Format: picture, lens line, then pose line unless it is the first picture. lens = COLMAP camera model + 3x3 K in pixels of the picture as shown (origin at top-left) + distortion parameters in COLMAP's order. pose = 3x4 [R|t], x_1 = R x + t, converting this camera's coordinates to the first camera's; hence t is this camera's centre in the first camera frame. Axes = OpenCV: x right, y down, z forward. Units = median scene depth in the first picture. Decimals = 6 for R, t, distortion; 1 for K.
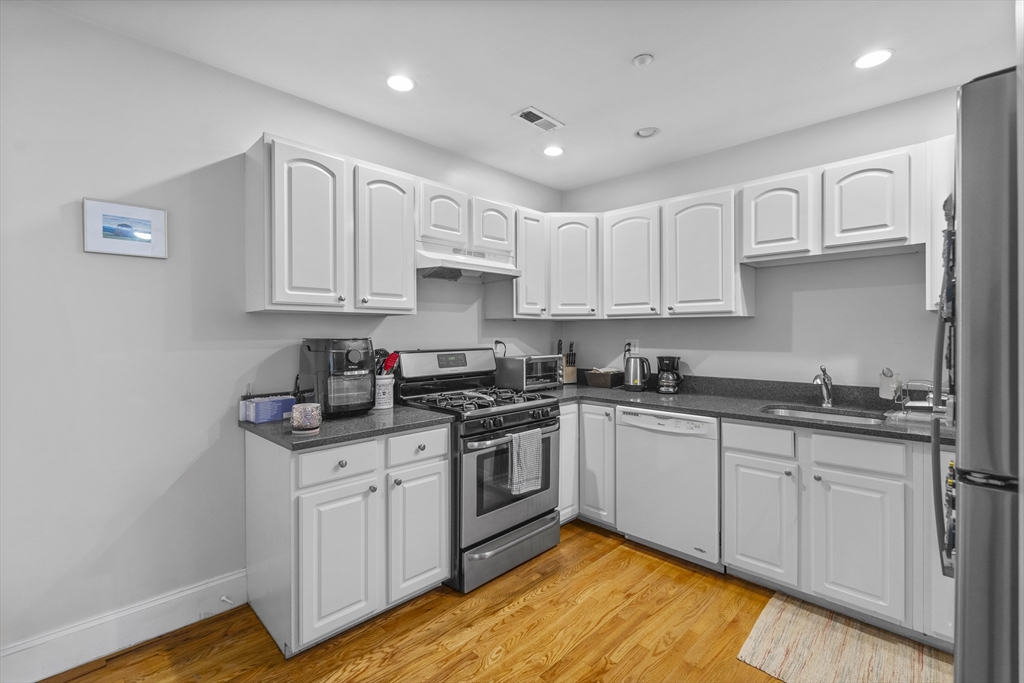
lens RADIAL K [[470.8, 0, 519.4], [0, 470.8, 335.9], [0, 0, 1]] dist [-0.001181, 0.000978]
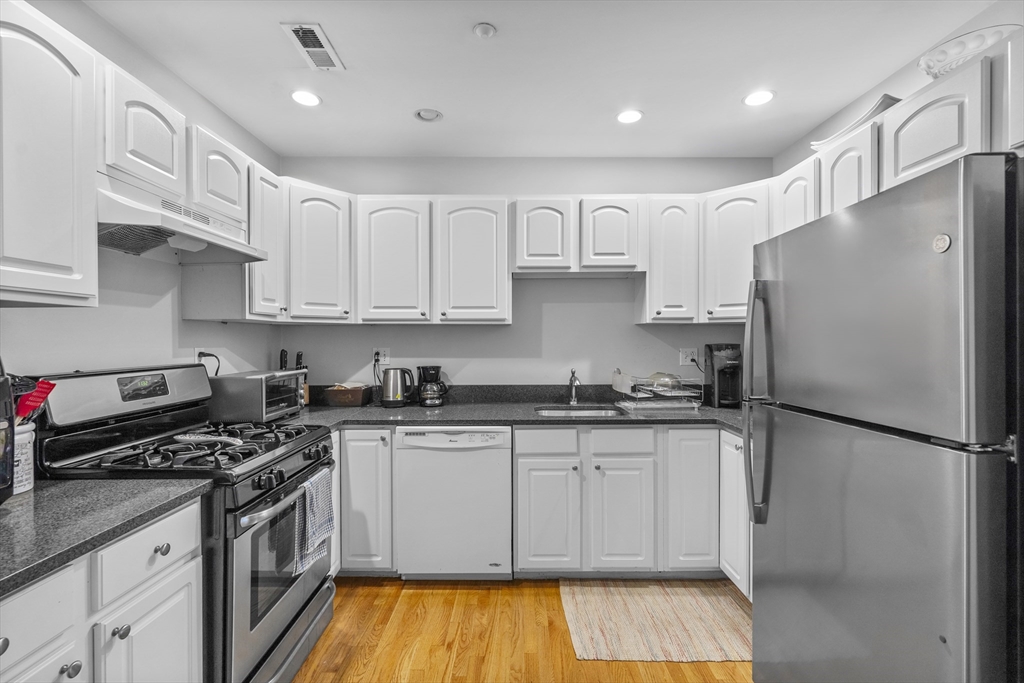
lens RADIAL K [[470.8, 0, 514.0], [0, 470.8, 342.7], [0, 0, 1]] dist [-0.001181, 0.000978]
pose [[0.708519, -0.004629, 0.705677, -0.260716], [0.005183, 0.999986, 0.001355, -0.002923], [-0.705673, 0.002697, 0.708533, 0.275197]]
